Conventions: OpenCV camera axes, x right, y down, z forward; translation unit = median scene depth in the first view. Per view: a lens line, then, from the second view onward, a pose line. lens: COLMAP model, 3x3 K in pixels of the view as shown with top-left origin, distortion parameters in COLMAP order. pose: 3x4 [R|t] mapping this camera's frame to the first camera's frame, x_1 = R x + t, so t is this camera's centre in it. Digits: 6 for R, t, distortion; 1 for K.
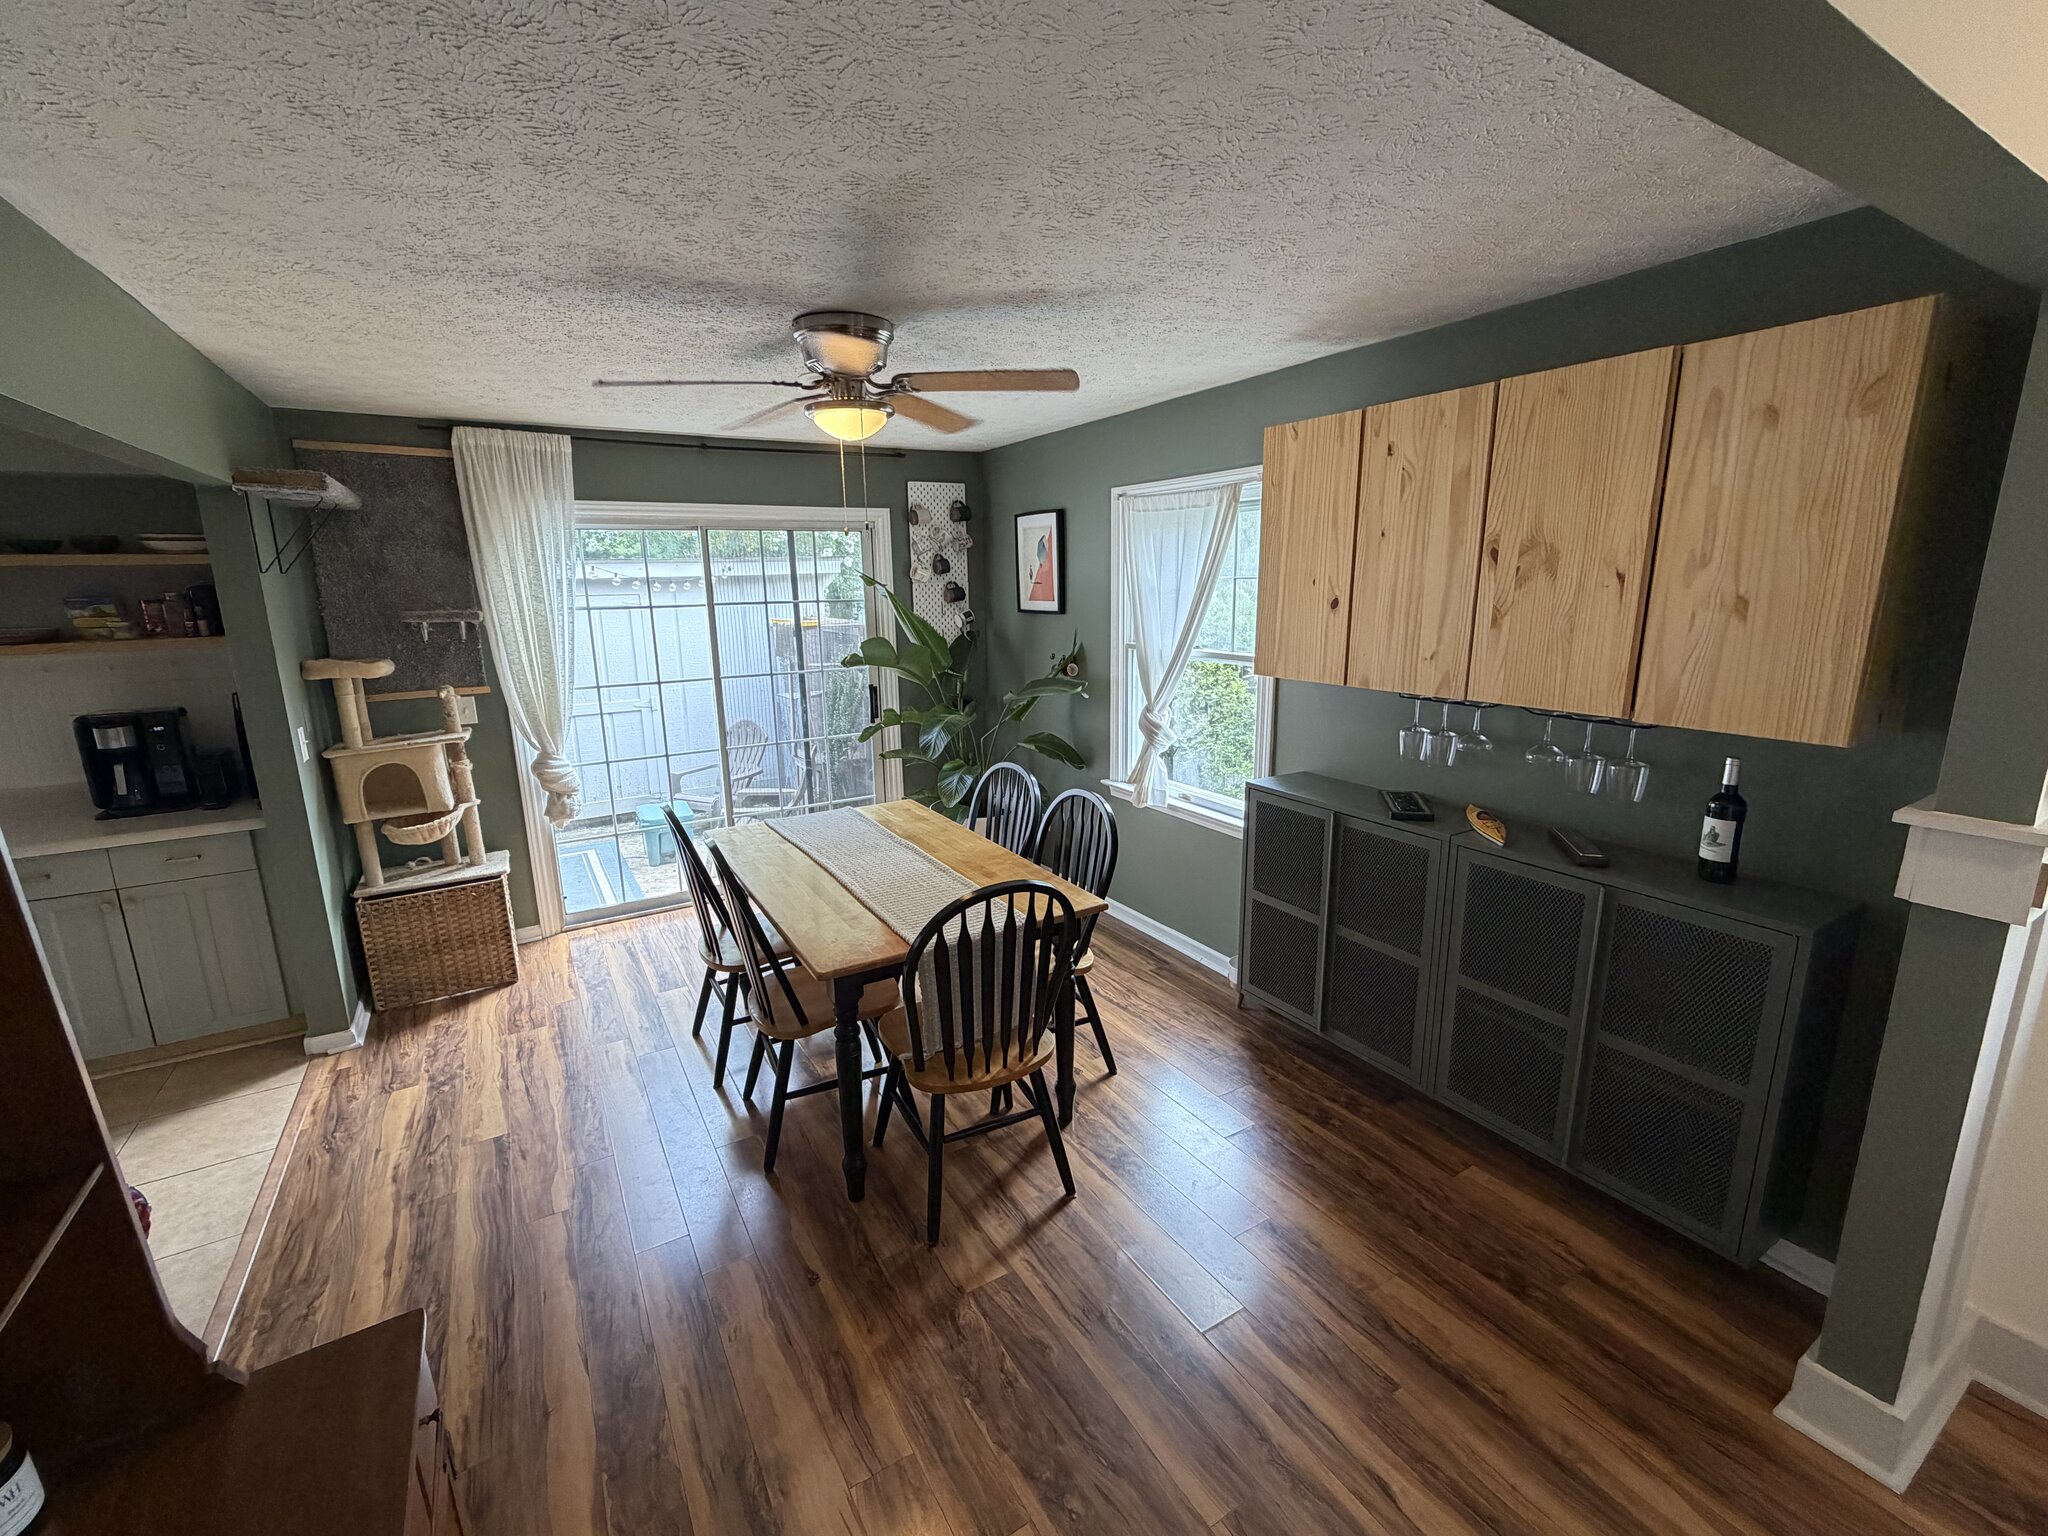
lens RADIAL K [[849.4, 0, 1009.1], [0, 849.4, 772.0], [0, 0, 1]] dist [-0.001718, -0.000353]
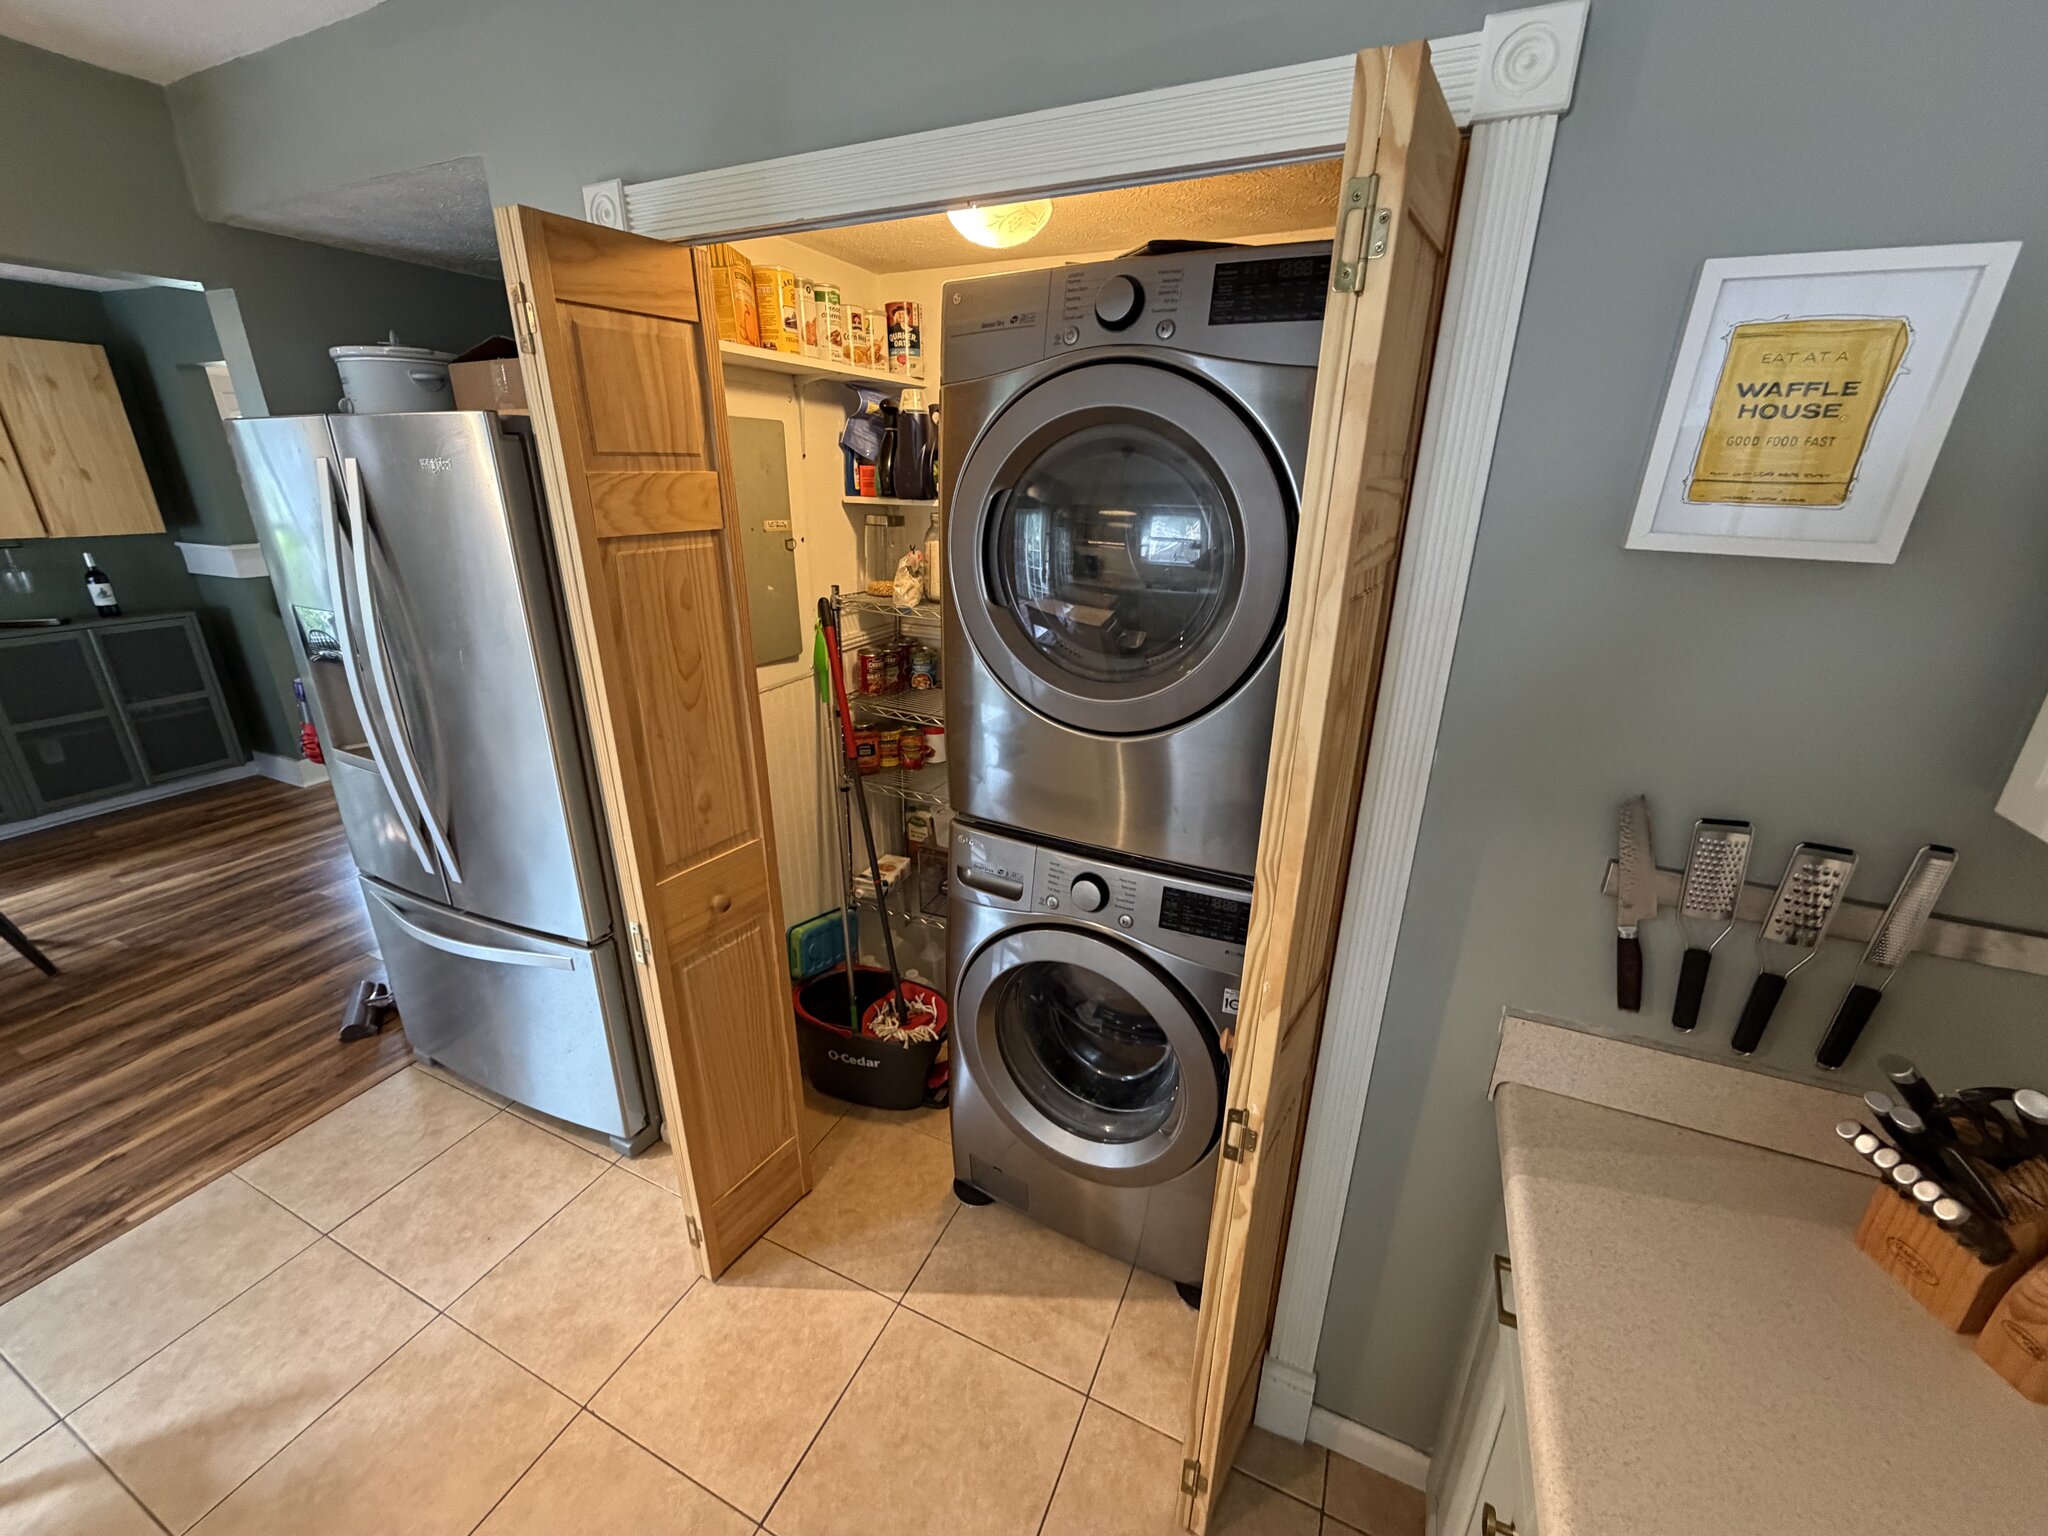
lens RADIAL K [[813.9, 0, 1014.3], [0, 813.9, 763.0], [0, 0, 1]] dist [-0.001575, -0.000118]
pose [[-0.555440, -0.270488, 0.786335, -1.228543], [0.175418, 0.886225, 0.428758, -0.007553], [-0.812844, 0.376087, -0.444796, 0.158033]]
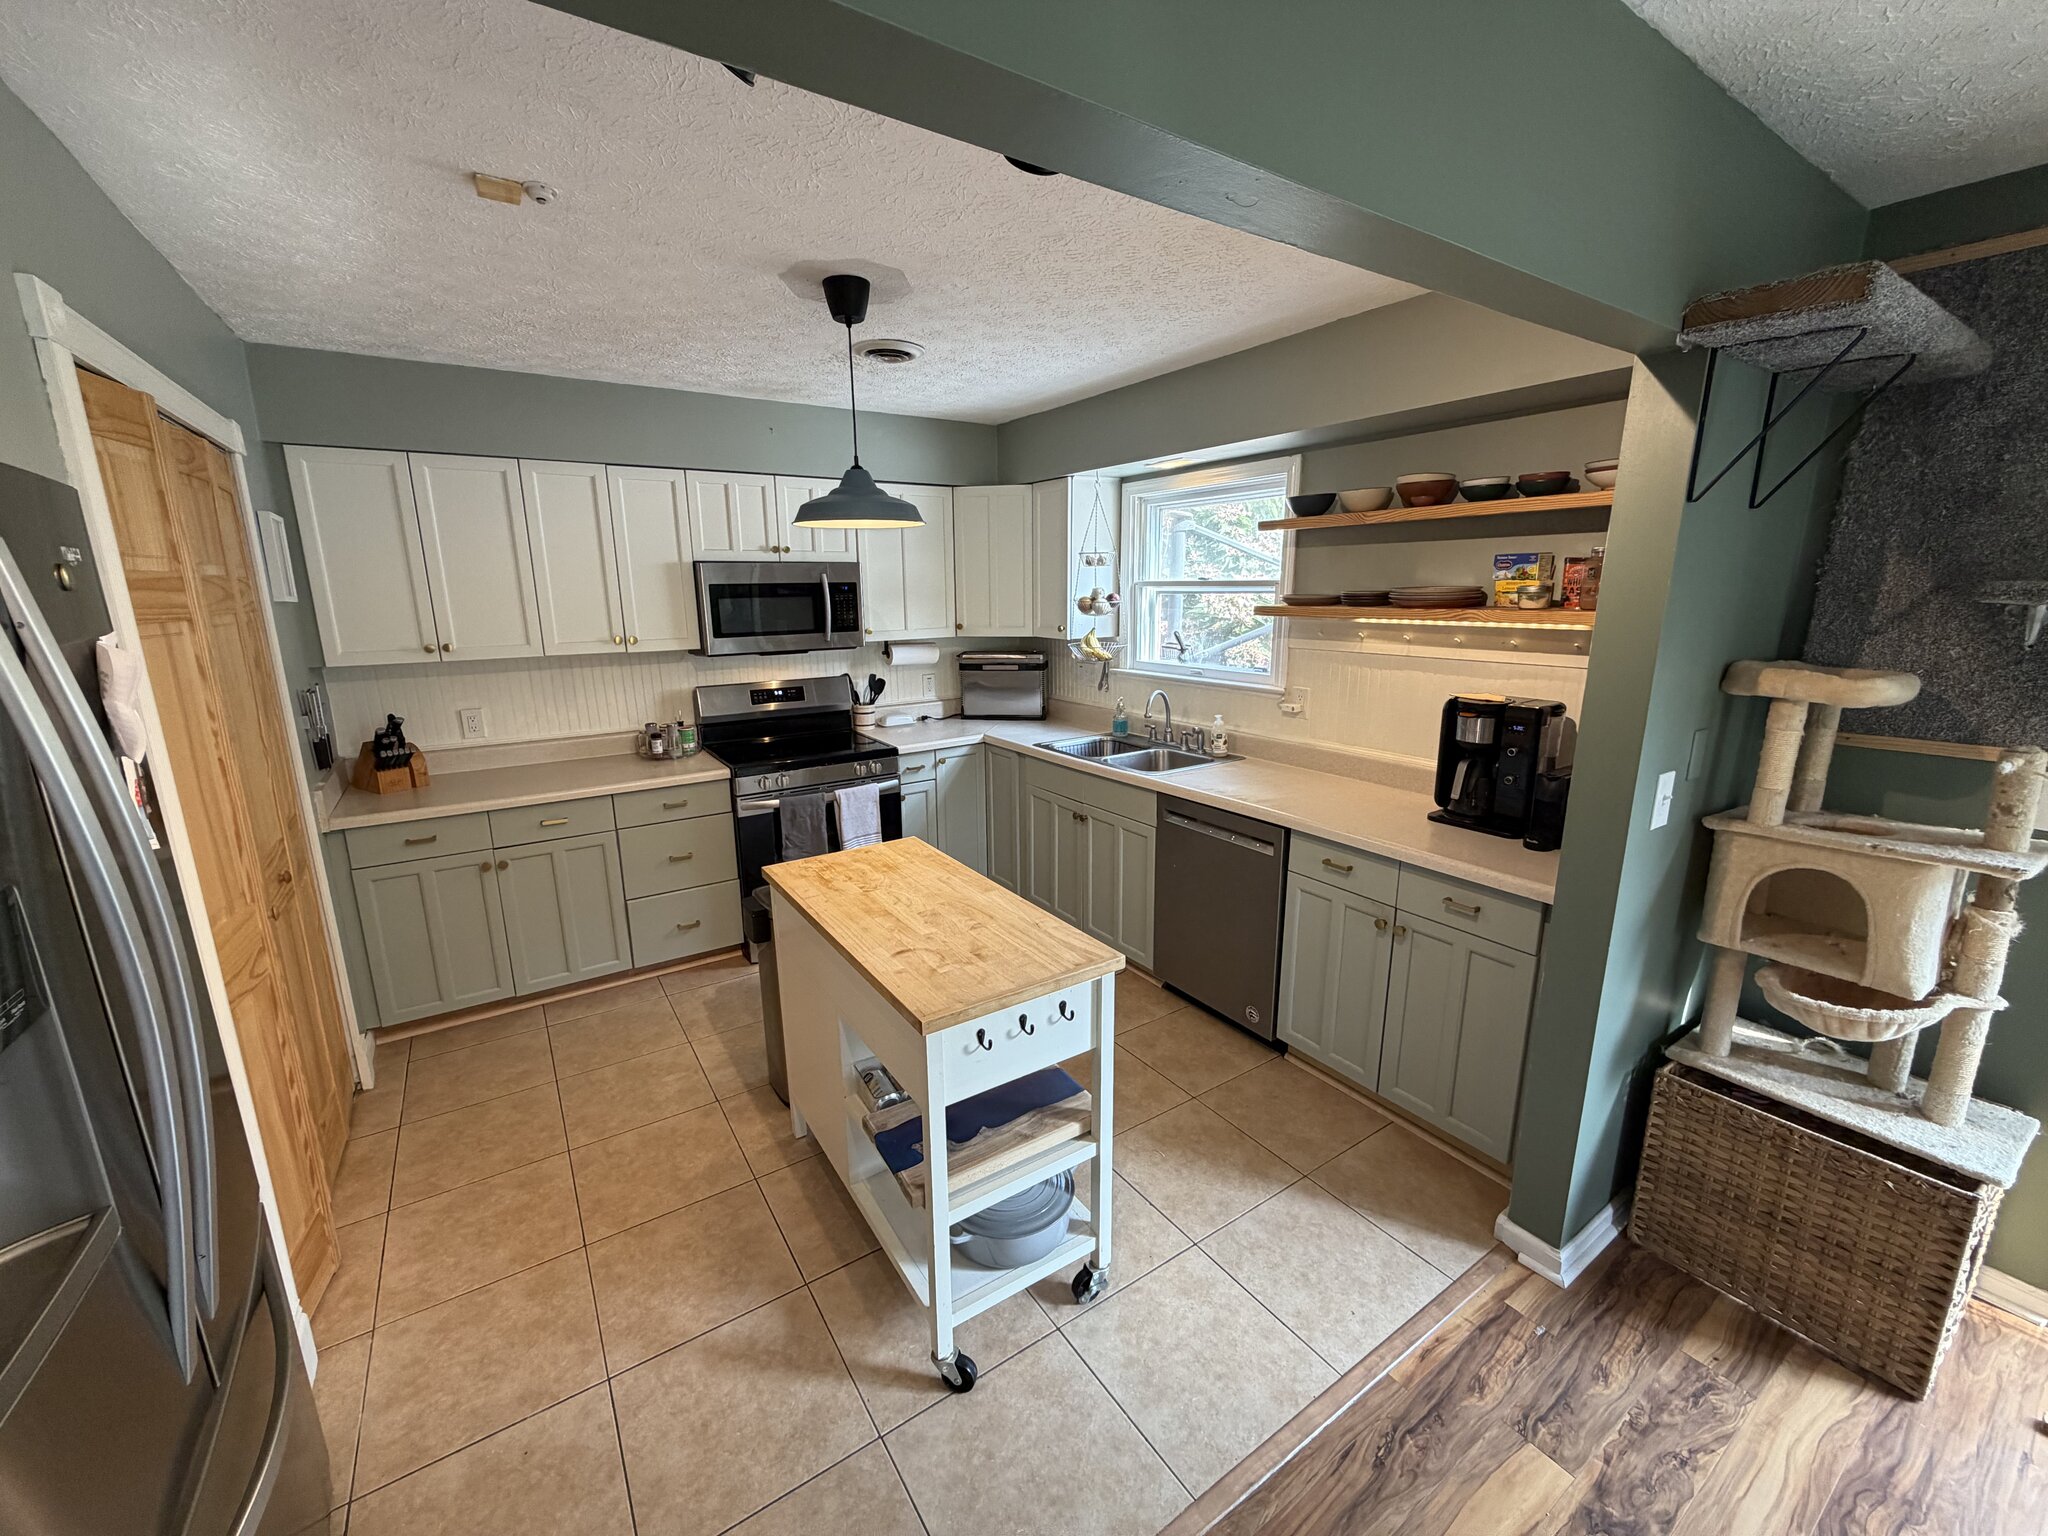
lens RADIAL K [[815.2, 0, 1020.1], [0, 815.2, 760.2], [0, 0, 1]] dist [-0.001049, -0.000670]
pose [[0.042489, 0.233675, -0.971386, -0.295712], [-0.205324, 0.953554, 0.220404, -0.090563], [0.977771, 0.190084, 0.088495, 0.488903]]
